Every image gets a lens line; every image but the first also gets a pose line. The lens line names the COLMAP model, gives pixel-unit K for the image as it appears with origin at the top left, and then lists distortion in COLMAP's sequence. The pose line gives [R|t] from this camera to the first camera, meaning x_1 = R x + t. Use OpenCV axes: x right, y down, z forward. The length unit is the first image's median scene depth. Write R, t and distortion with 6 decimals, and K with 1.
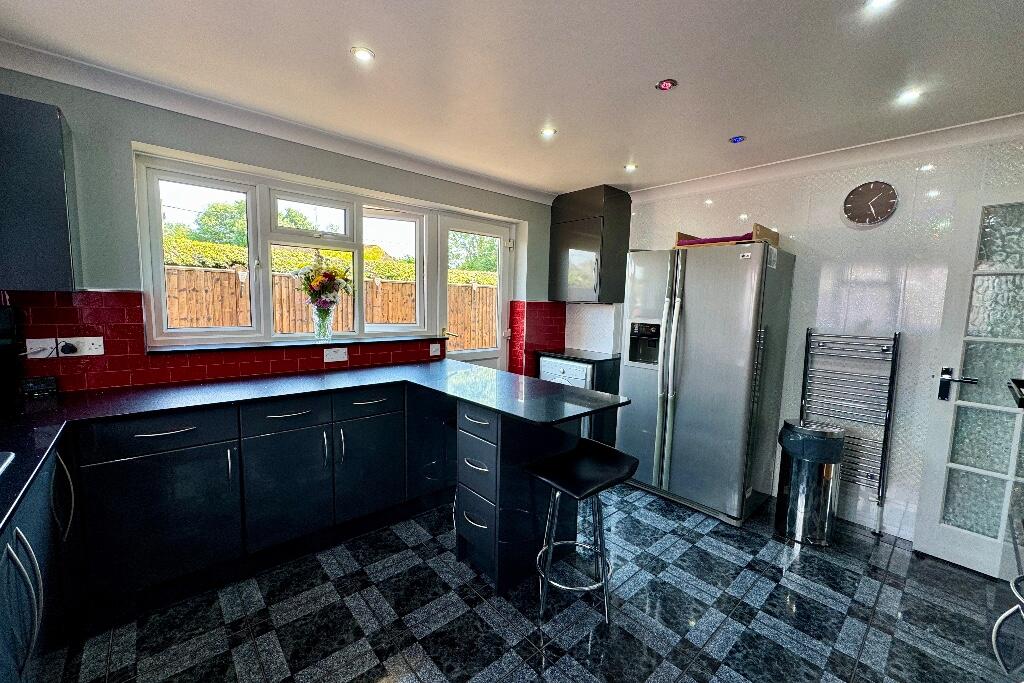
lens RADIAL K [[409.8, 0, 509.9], [0, 409.8, 337.9], [0, 0, 1]] dist [0.001477, -0.000575]
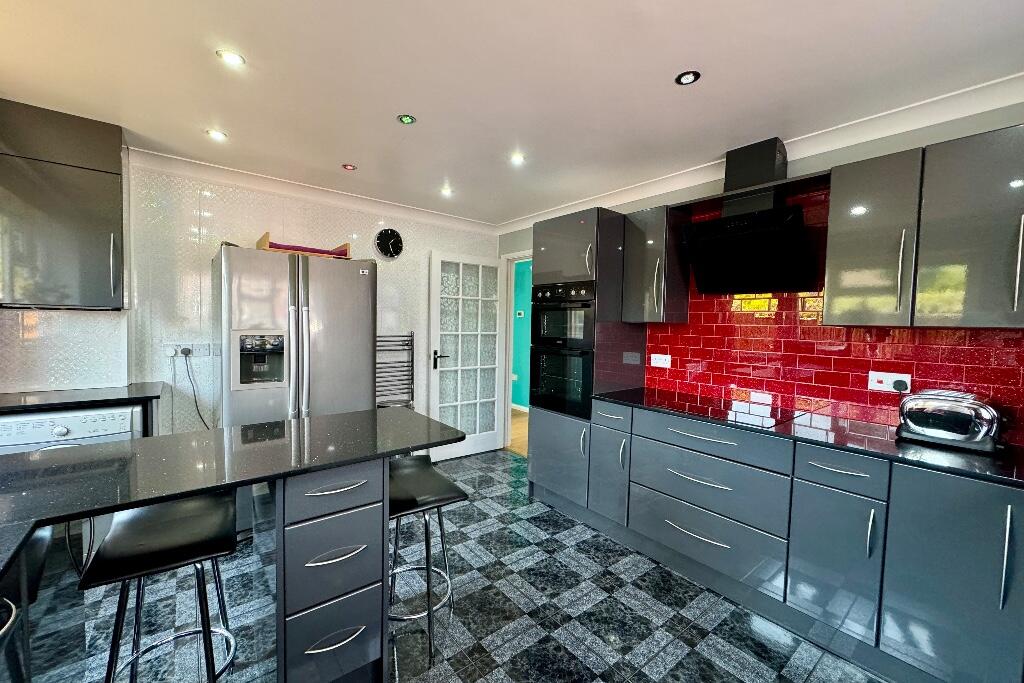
lens RADIAL K [[409.8, 0, 509.1], [0, 409.8, 339.6], [0, 0, 1]] dist [0.001477, -0.000575]
pose [[0.043158, -0.063674, 0.997037, -0.548204], [0.074290, 0.995409, 0.060354, -0.045255], [-0.996302, 0.071465, 0.047690, 0.518608]]
